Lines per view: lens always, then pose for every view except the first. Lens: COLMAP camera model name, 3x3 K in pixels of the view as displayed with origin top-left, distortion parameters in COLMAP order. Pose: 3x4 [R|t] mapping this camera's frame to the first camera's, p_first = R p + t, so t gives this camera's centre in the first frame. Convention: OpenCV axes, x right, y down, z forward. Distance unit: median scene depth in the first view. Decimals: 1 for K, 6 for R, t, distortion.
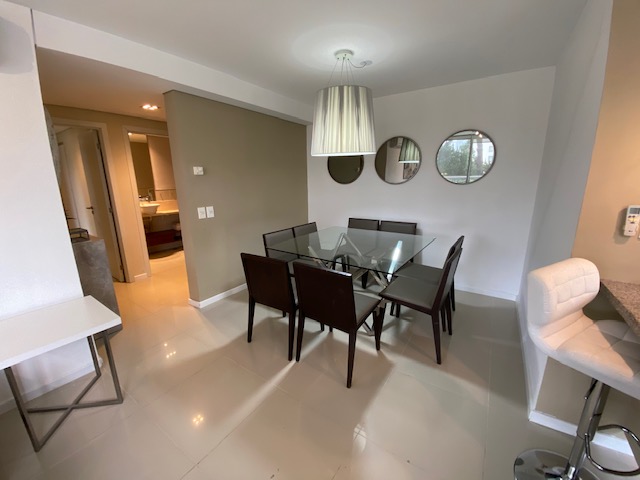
lens RADIAL K [[258.8, 0, 319.9], [0, 258.8, 239.1], [0, 0, 1]] dist [0.017908, -0.018629]
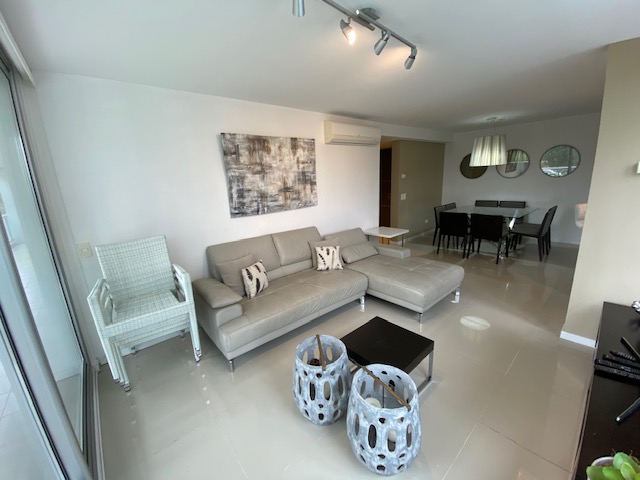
lens RADIAL K [[258.8, 0, 319.9], [0, 258.8, 239.1], [0, 0, 1]] dist [0.017908, -0.018629]
pose [[0.966883, 0.019515, -0.254474, -0.657445], [-0.017162, 0.999787, 0.011463, 0.255692], [0.254644, -0.006716, 0.967012, -1.324183]]
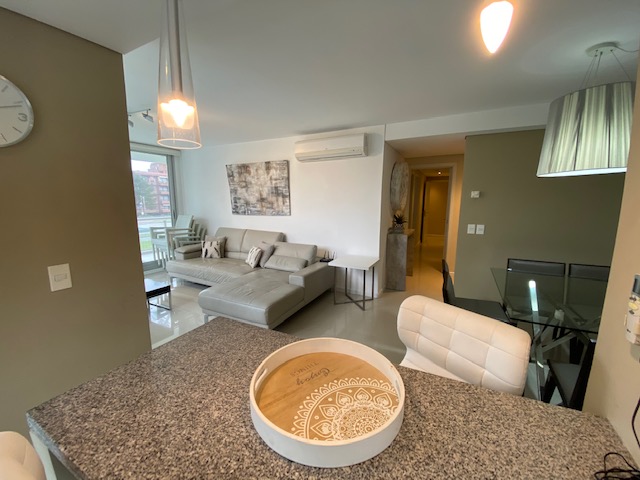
lens RADIAL K [[258.8, 0, 319.9], [0, 258.8, 239.1], [0, 0, 1]] dist [0.017908, -0.018629]
pose [[0.119427, 0.157414, -0.980285, 0.765381], [-0.229911, 0.964898, 0.126933, -0.055925], [0.965856, 0.210219, 0.151426, 0.178996]]
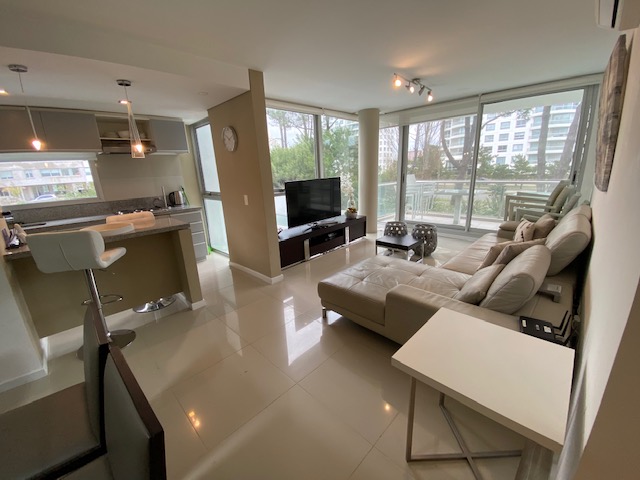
lens RADIAL K [[258.8, 0, 319.9], [0, 258.8, 239.1], [0, 0, 1]] dist [0.017908, -0.018629]
pose [[-0.980320, -0.003477, 0.197386, -0.469234], [0.091967, 0.876683, 0.472195, -0.223255], [-0.174687, 0.481055, -0.859110, 0.978252]]
